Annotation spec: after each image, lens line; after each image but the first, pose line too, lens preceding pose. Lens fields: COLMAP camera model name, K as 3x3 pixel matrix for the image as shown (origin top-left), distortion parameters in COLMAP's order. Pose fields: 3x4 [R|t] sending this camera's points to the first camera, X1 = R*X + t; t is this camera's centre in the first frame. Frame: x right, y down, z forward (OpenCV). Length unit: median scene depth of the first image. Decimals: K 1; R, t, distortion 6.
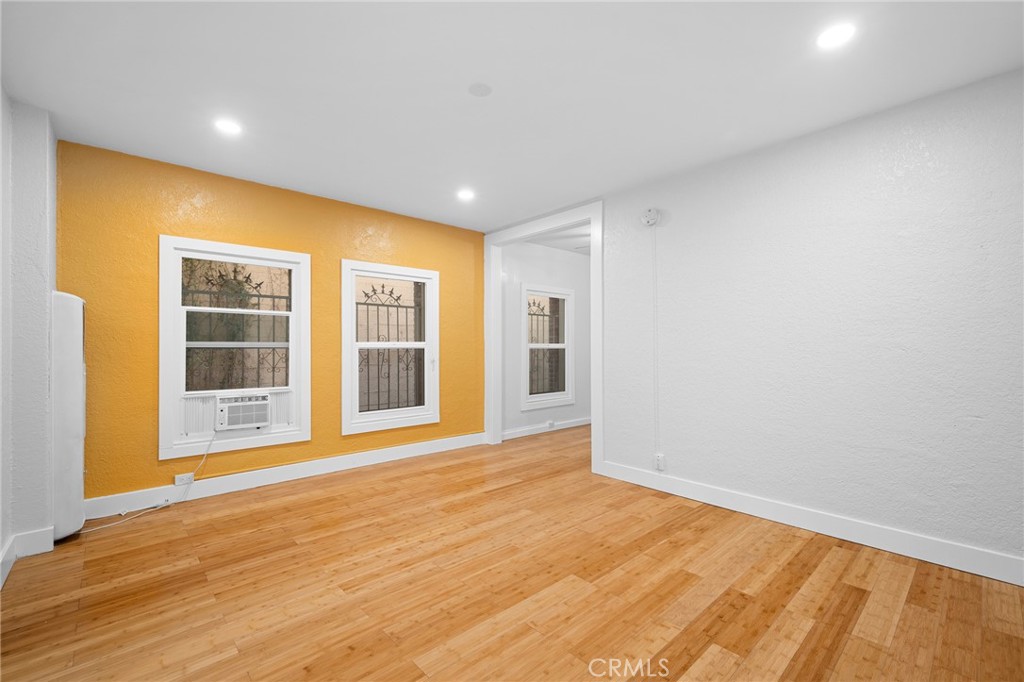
lens RADIAL K [[434.1, 0, 505.1], [0, 434.1, 346.0], [0, 0, 1]] dist [-0.003001, 0.000460]
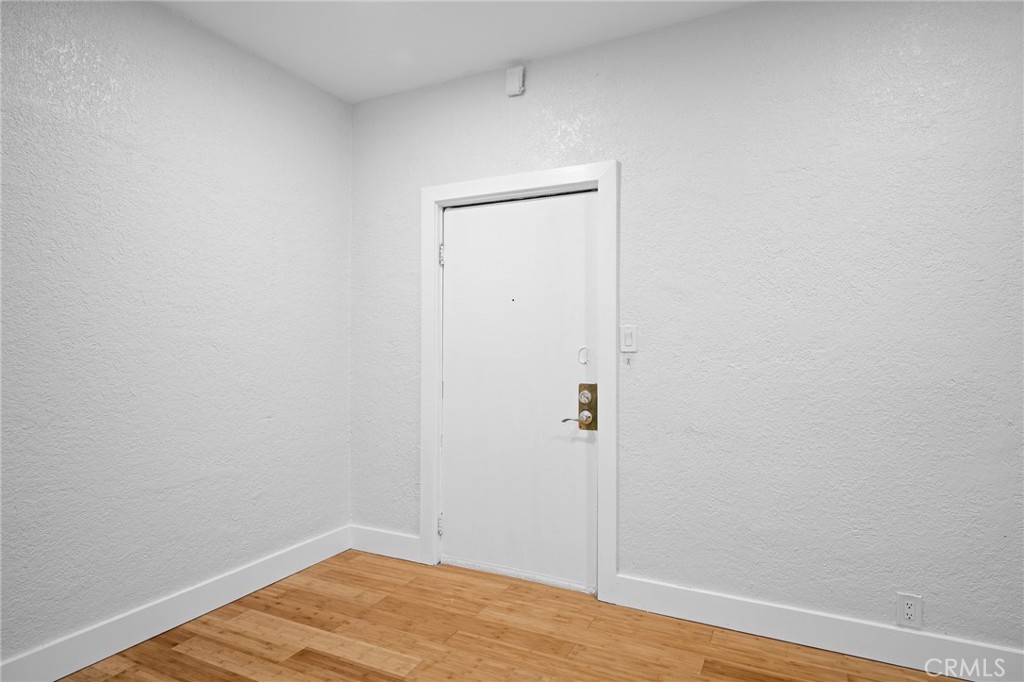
lens RADIAL K [[572.3, 0, 518.1], [0, 572.3, 341.6], [0, 0, 1]] dist [-0.005971, -0.002366]
pose [[-0.373554, -0.000285, 0.927608, -0.207269], [-0.003073, 0.999995, -0.000930, -0.002837], [-0.927603, -0.003198, -0.373553, 0.737487]]
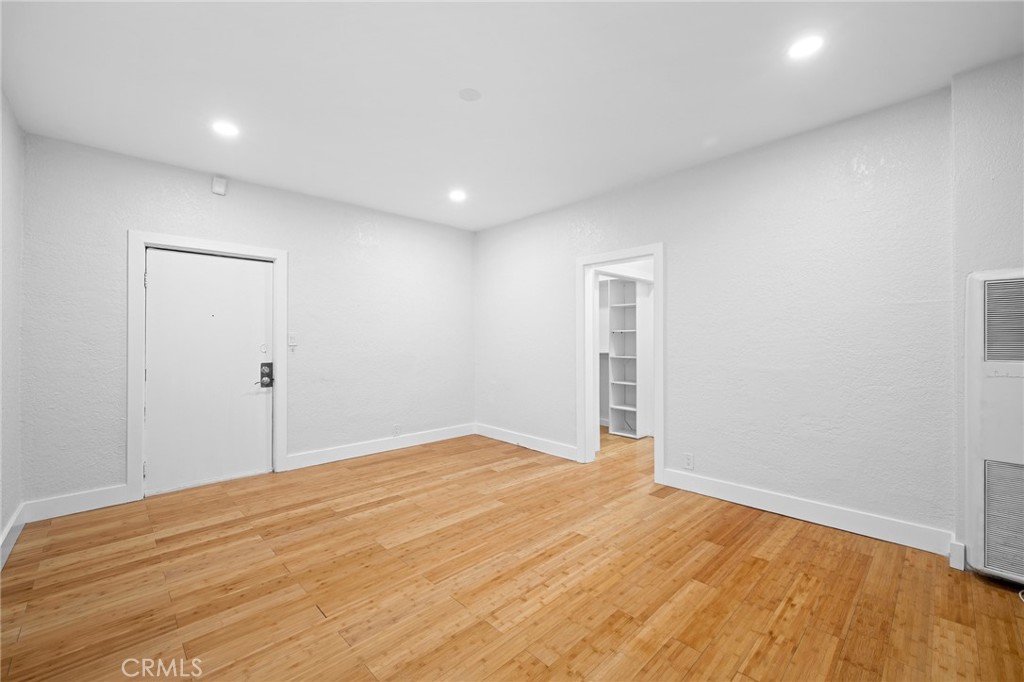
lens RADIAL K [[434.1, 0, 517.2], [0, 434.1, 334.0], [0, 0, 1]] dist [-0.003001, 0.000460]
pose [[-0.998602, 0.004442, -0.052664, -0.092365], [0.005259, 0.999868, -0.015382, 0.000668], [0.052588, -0.015638, -0.998494, 1.644053]]
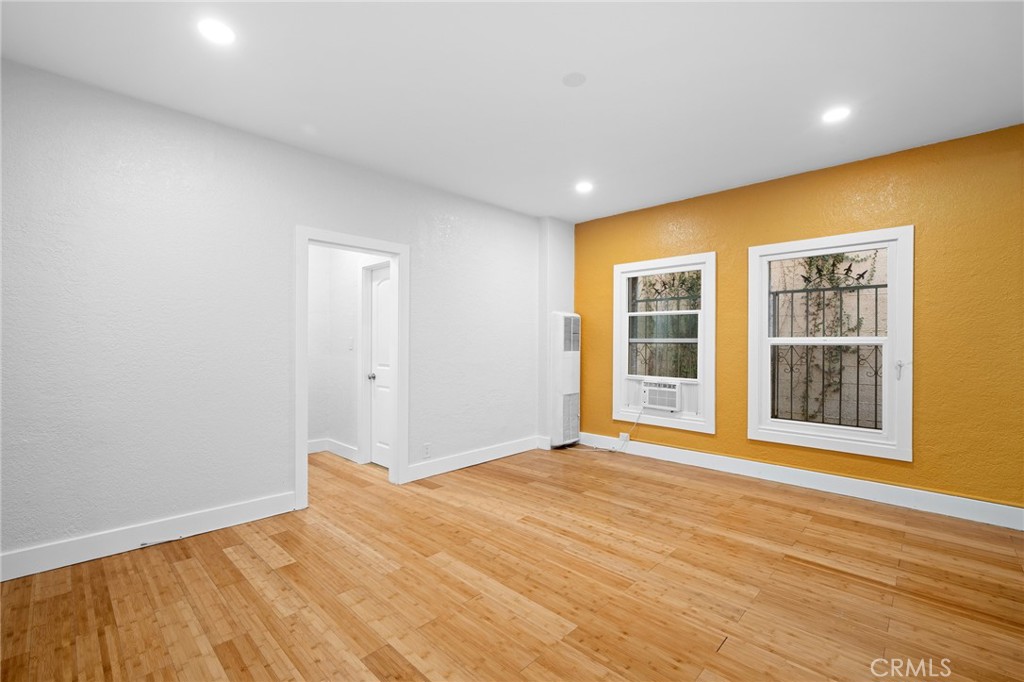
lens RADIAL K [[434.1, 0, 526.8], [0, 434.1, 352.2], [0, 0, 1]] dist [-0.003001, 0.000460]
pose [[0.099823, 0.025331, -0.994683, 0.723211], [-0.001225, 0.999678, 0.025335, -0.001882], [0.995004, -0.001311, 0.099822, 0.640134]]
